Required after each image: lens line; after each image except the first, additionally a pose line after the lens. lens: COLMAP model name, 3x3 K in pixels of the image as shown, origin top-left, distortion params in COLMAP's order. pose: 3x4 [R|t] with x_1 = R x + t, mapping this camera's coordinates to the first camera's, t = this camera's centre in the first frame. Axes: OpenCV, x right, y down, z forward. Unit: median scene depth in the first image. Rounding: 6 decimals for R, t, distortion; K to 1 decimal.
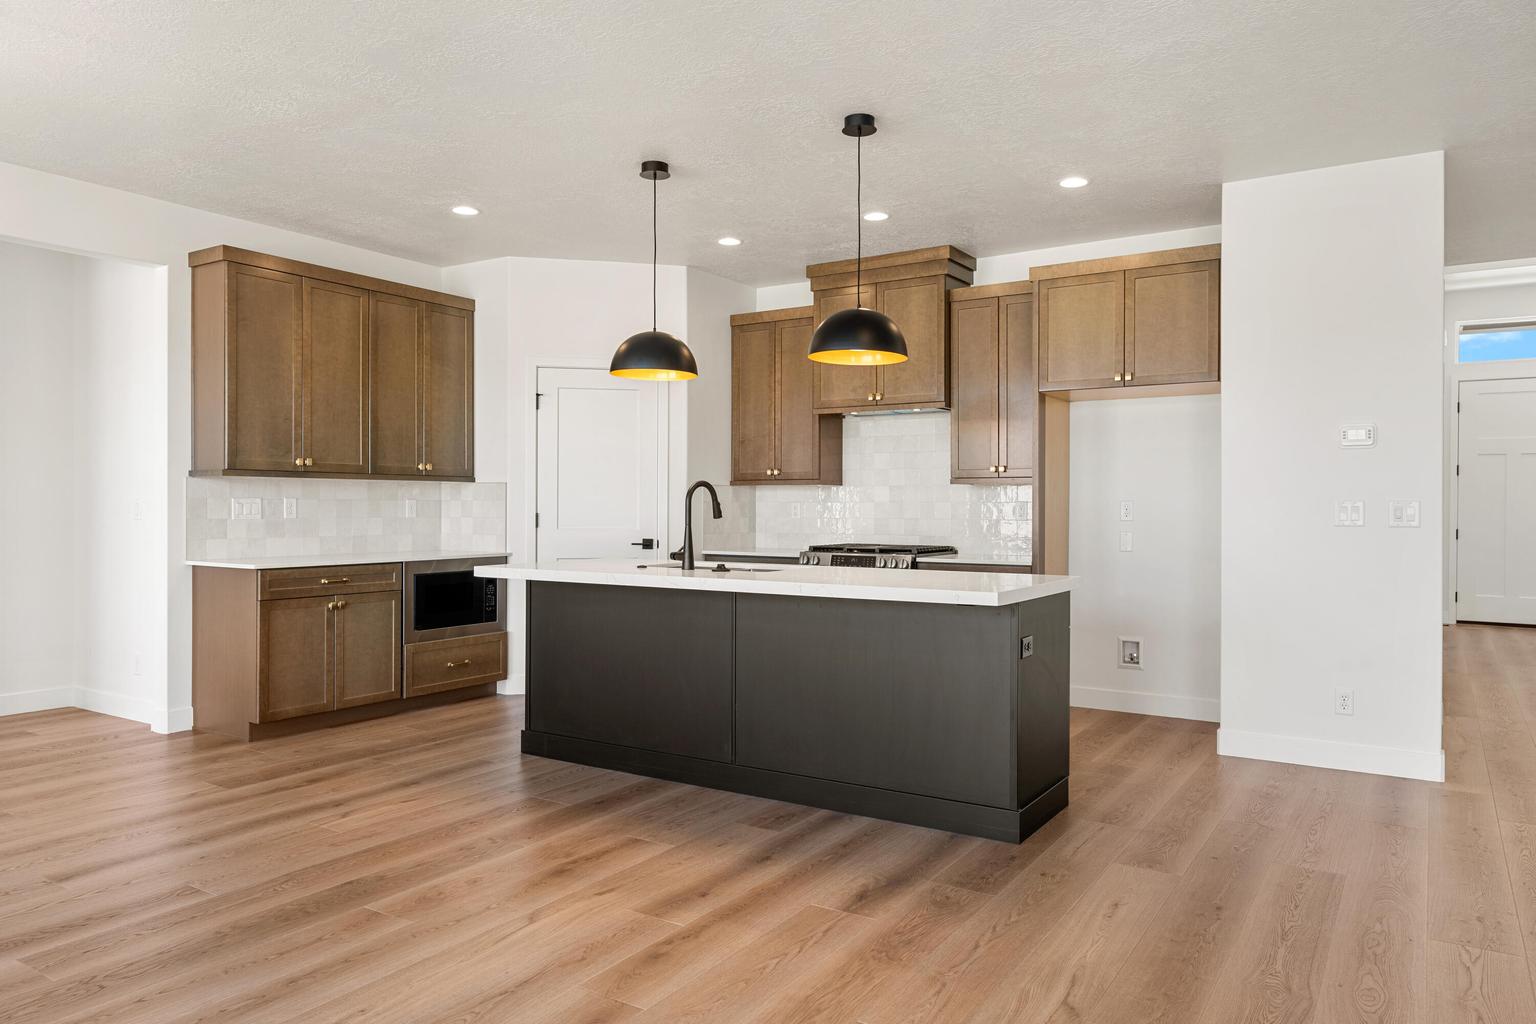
lens RADIAL K [[1031.2, 0, 767.3], [0, 1031.2, 504.8], [0, 0, 1]] dist [0.002163, 0.004774]
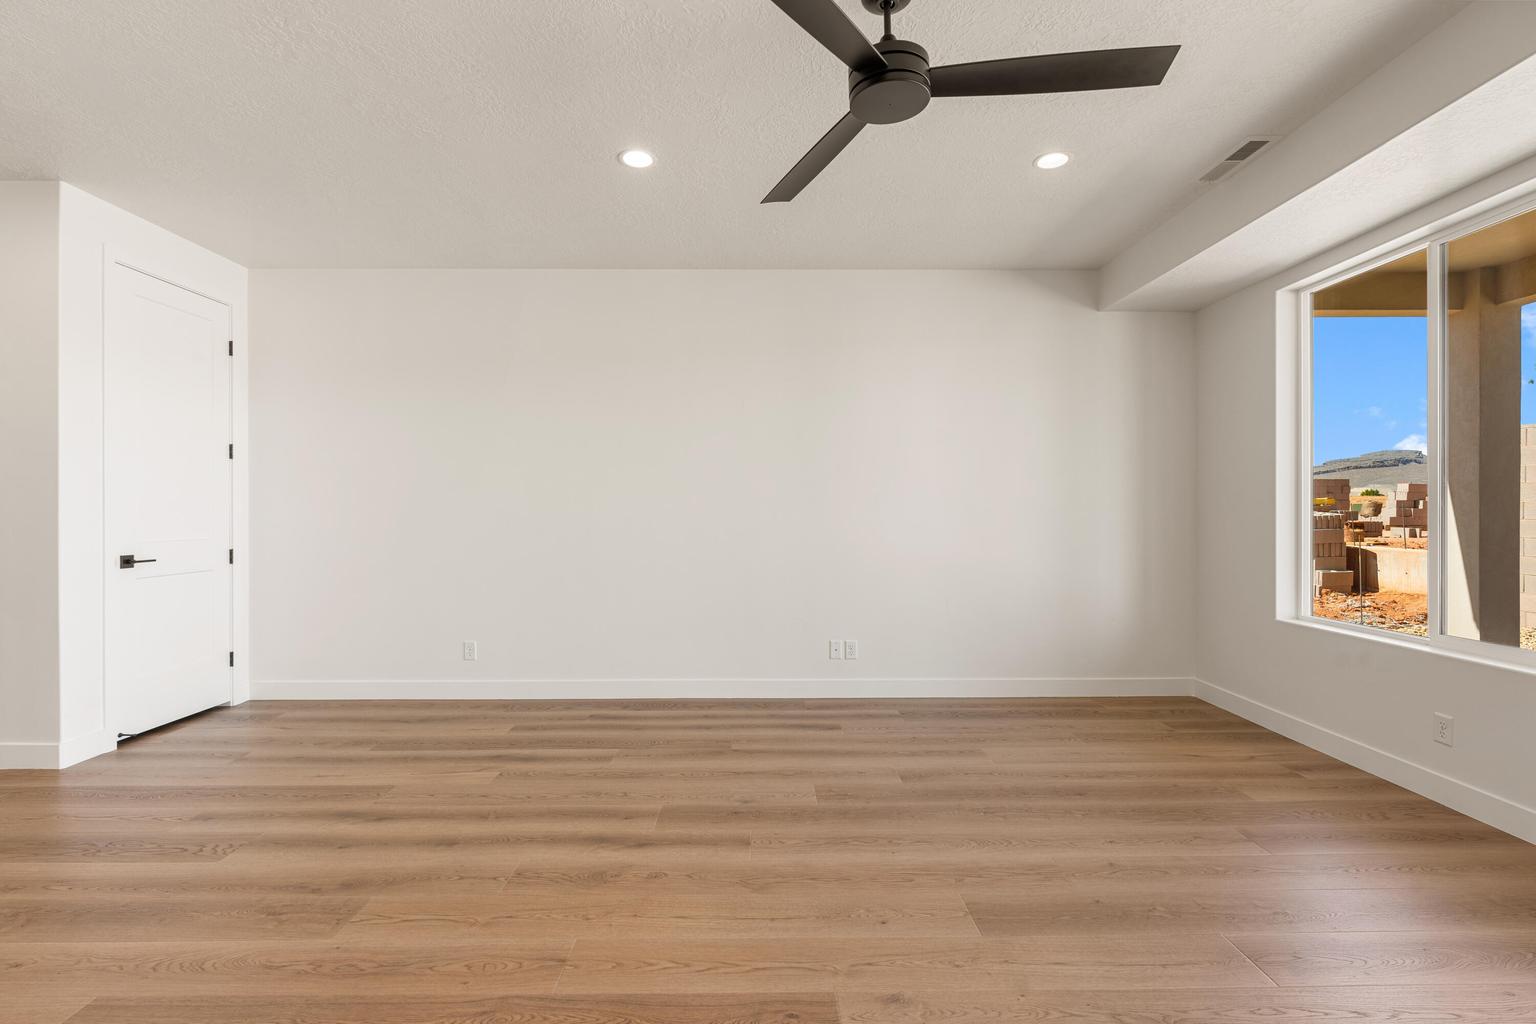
lens RADIAL K [[696.5, 0, 766.4], [0, 696.5, 509.3], [0, 0, 1]] dist [0.003419, 0.000357]
pose [[-0.551256, -0.000711, 0.834336, -0.083746], [-0.001183, 0.999999, 0.000071, -0.000453], [-0.834336, -0.000948, -0.551256, 0.524012]]
